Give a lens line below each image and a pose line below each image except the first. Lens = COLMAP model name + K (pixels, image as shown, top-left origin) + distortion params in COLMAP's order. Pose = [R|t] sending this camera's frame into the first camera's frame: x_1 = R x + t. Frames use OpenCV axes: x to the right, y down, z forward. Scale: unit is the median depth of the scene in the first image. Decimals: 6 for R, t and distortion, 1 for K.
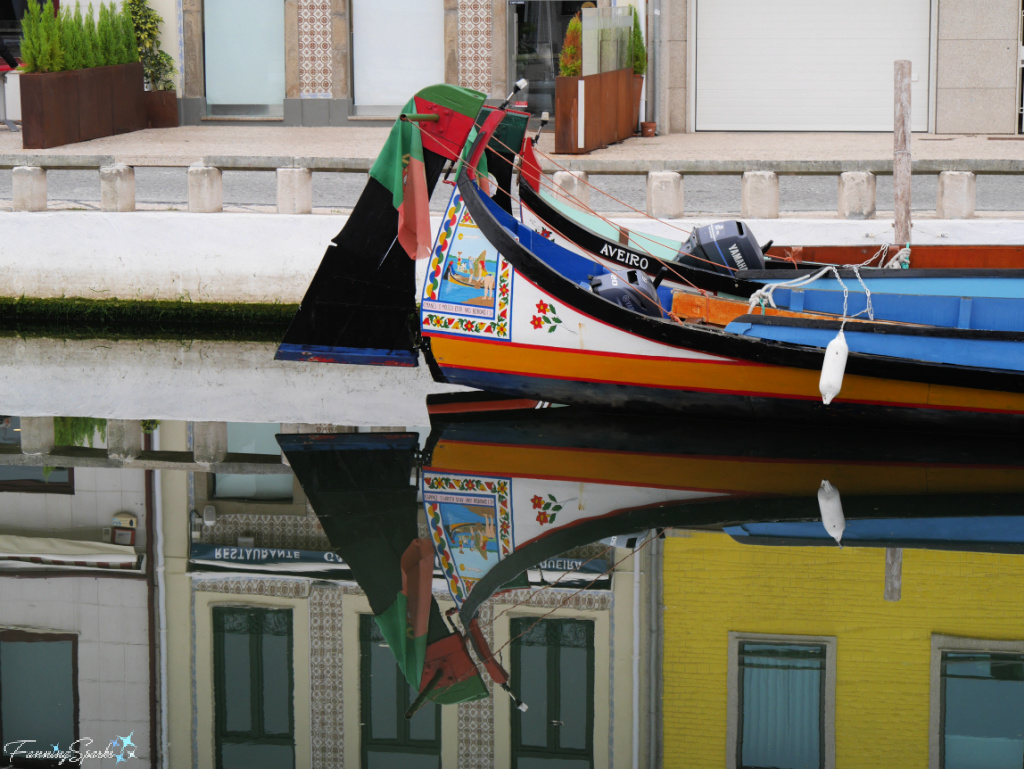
lens RADIAL K [[2309.7, 0, 512.0], [0, 2309.7, 384.5], [0, 0, 1]] dist [-0.006864, 0.017736]
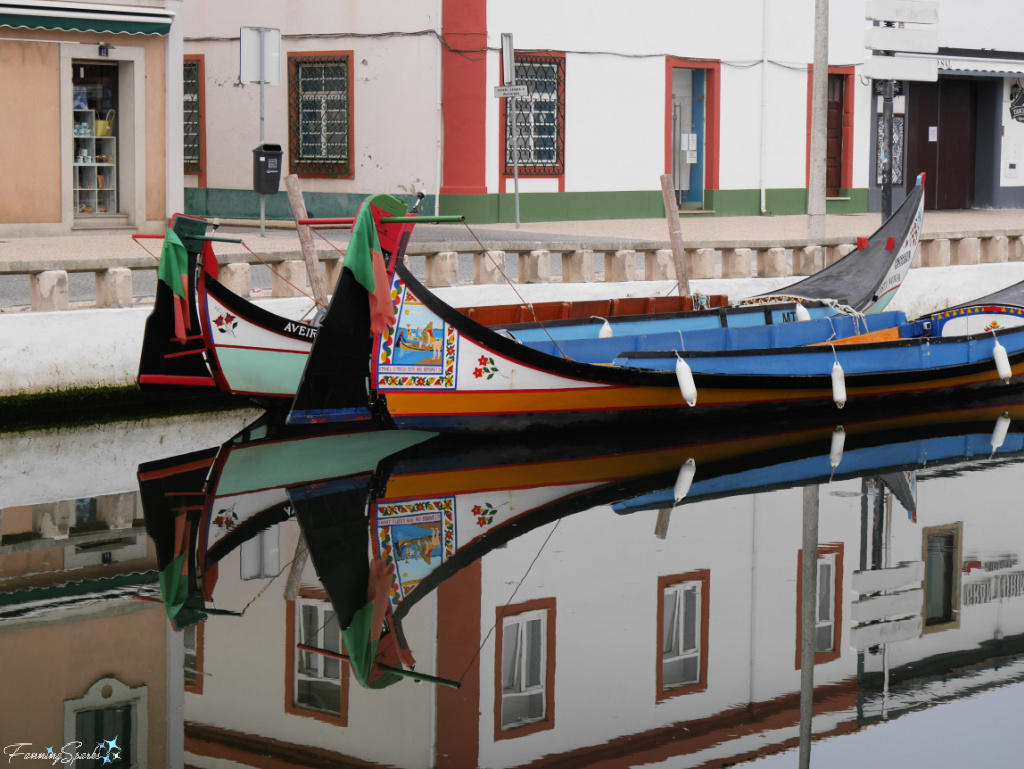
lens RADIAL K [[2309.7, 0, 512.0], [0, 2309.7, 384.5], [0, 0, 1]] dist [-0.006864, 0.017736]
pose [[0.554578, -0.075305, 0.828718, -1.049451], [0.114954, 0.993281, 0.013332, -0.034933], [-0.824154, 0.087871, 0.559508, 0.243322]]
